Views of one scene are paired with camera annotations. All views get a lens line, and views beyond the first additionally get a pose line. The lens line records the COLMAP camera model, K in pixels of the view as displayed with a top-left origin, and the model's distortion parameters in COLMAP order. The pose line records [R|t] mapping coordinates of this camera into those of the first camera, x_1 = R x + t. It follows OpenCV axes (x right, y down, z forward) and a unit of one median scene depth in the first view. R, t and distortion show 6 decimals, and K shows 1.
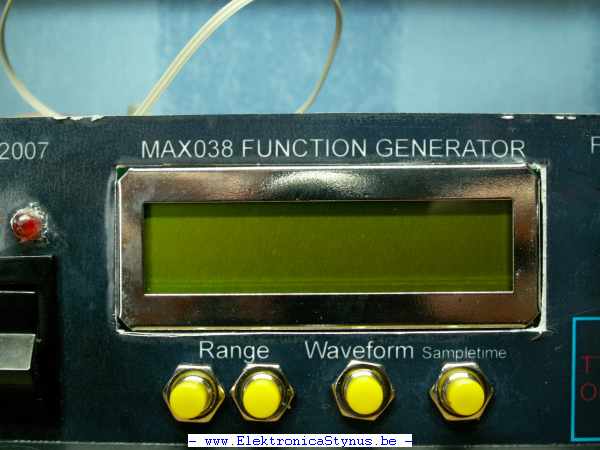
lens RADIAL K [[1098.6, 0, 293.7], [0, 1098.6, 225.9], [0, 0, 1]] dist [-0.188702, 0.000000]
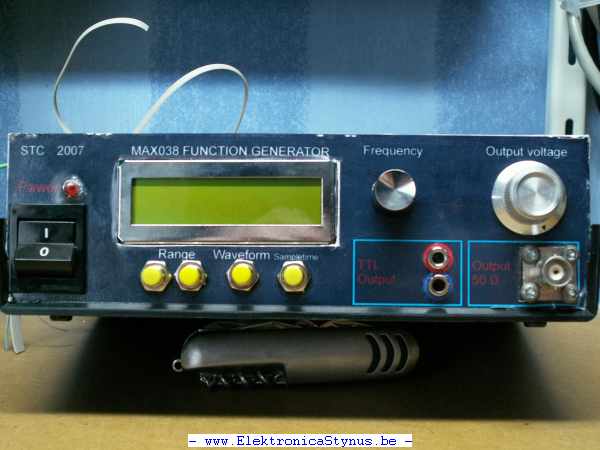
lens RADIAL K [[1098.6, 0, 303.7], [0, 1098.6, 225.3], [0, 0, 1]] dist [-0.188702, 0.000000]
pose [[0.999917, 0.012225, 0.004054, 0.160865], [-0.011838, 0.996325, -0.084836, 0.224233], [-0.005076, 0.084781, 0.996387, -0.928804]]
